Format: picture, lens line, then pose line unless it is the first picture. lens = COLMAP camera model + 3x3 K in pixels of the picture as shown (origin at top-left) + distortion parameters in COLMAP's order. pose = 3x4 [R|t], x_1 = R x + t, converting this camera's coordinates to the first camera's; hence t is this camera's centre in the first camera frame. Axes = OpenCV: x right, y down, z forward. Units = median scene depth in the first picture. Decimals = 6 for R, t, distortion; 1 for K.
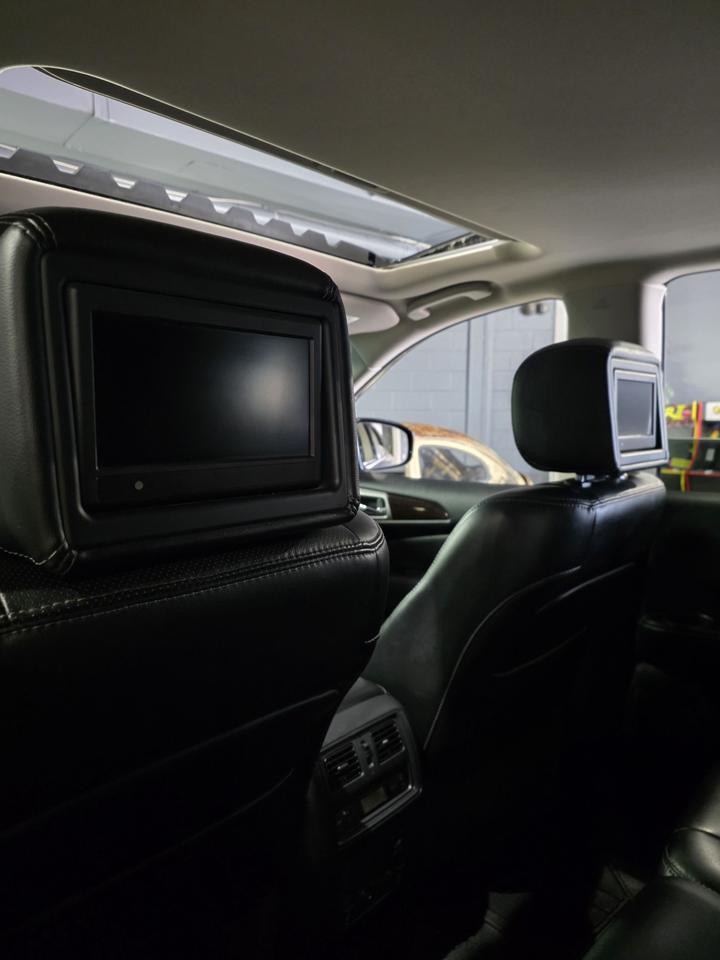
lens RADIAL K [[641.0, 0, 368.7], [0, 641.0, 483.4], [0, 0, 1]] dist [0.112962, -0.185224]
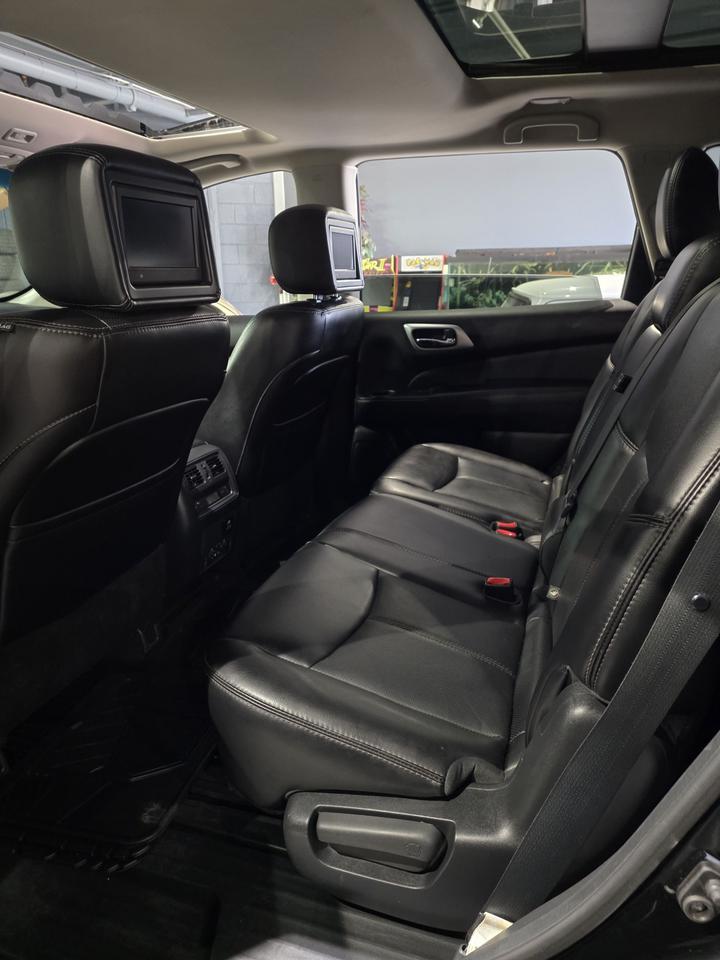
lens RADIAL K [[641.0, 0, 368.7], [0, 641.0, 483.4], [0, 0, 1]] dist [0.112962, -0.185224]
pose [[0.915194, -0.136016, 0.379367, -0.228731], [0.055082, 0.974708, 0.216586, 0.102497], [-0.399231, -0.177322, 0.899540, -0.596271]]
